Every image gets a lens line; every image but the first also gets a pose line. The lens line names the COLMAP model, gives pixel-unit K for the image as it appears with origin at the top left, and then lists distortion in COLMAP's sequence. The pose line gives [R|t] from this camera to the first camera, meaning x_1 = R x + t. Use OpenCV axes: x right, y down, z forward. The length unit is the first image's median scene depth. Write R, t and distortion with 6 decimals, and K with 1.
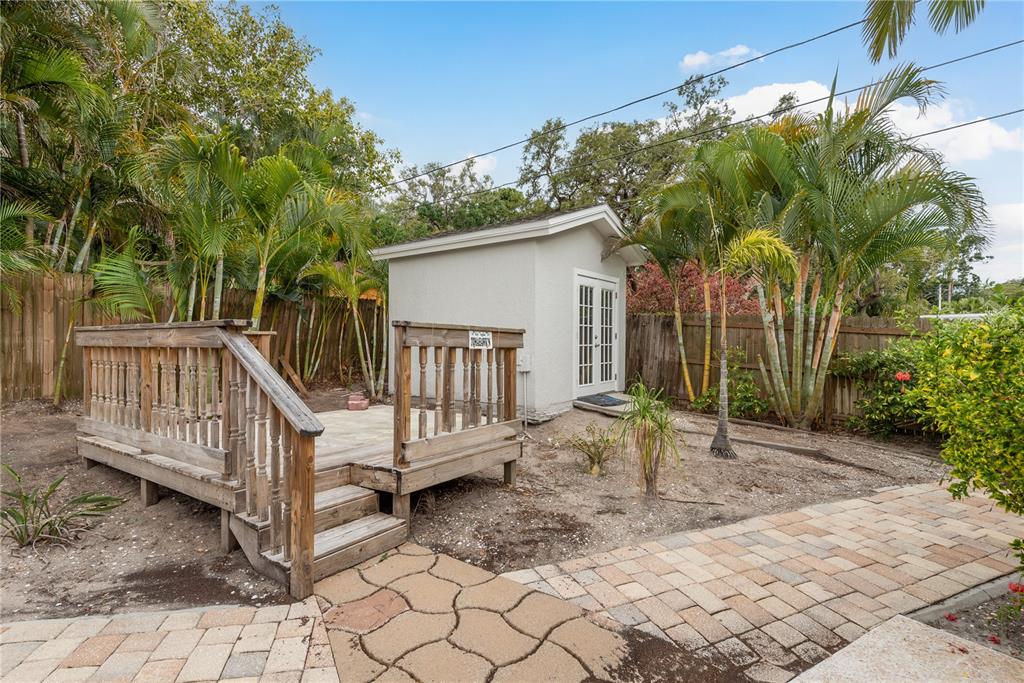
lens RADIAL K [[496.8, 0, 517.1], [0, 496.8, 346.1], [0, 0, 1]] dist [-0.000982, -0.001351]
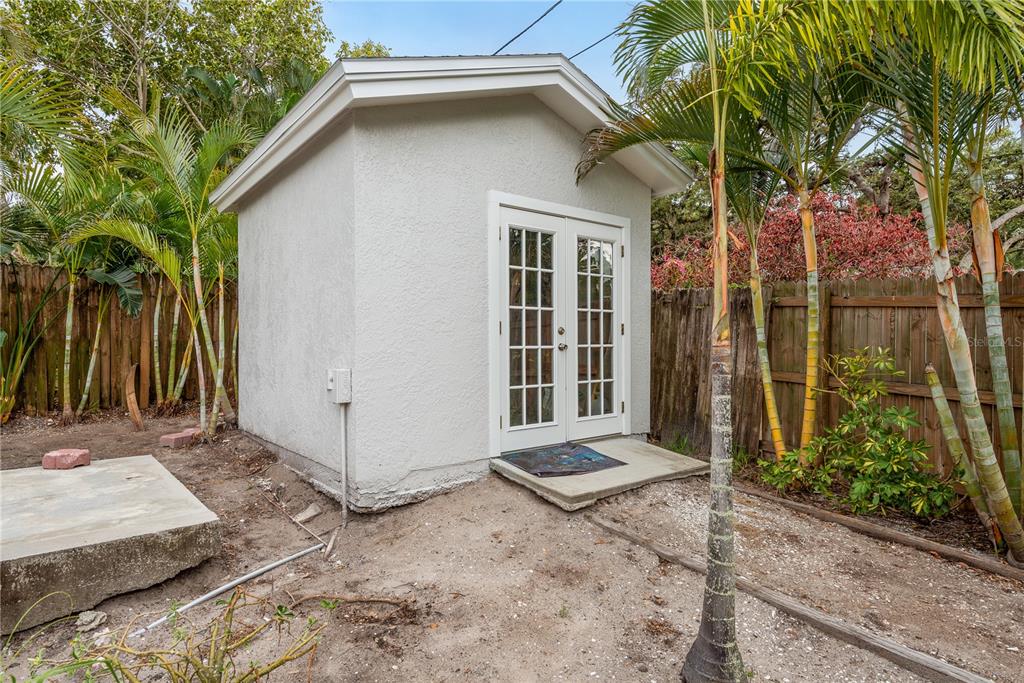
lens RADIAL K [[554.0, 0, 510.2], [0, 554.0, 357.5], [0, 0, 1]] dist [0.003671, 0.000287]
pose [[0.964631, -0.000357, -0.263606, 0.257288], [0.005158, 0.999833, 0.017521, -0.001579], [0.263555, -0.018261, 0.964471, 0.436504]]
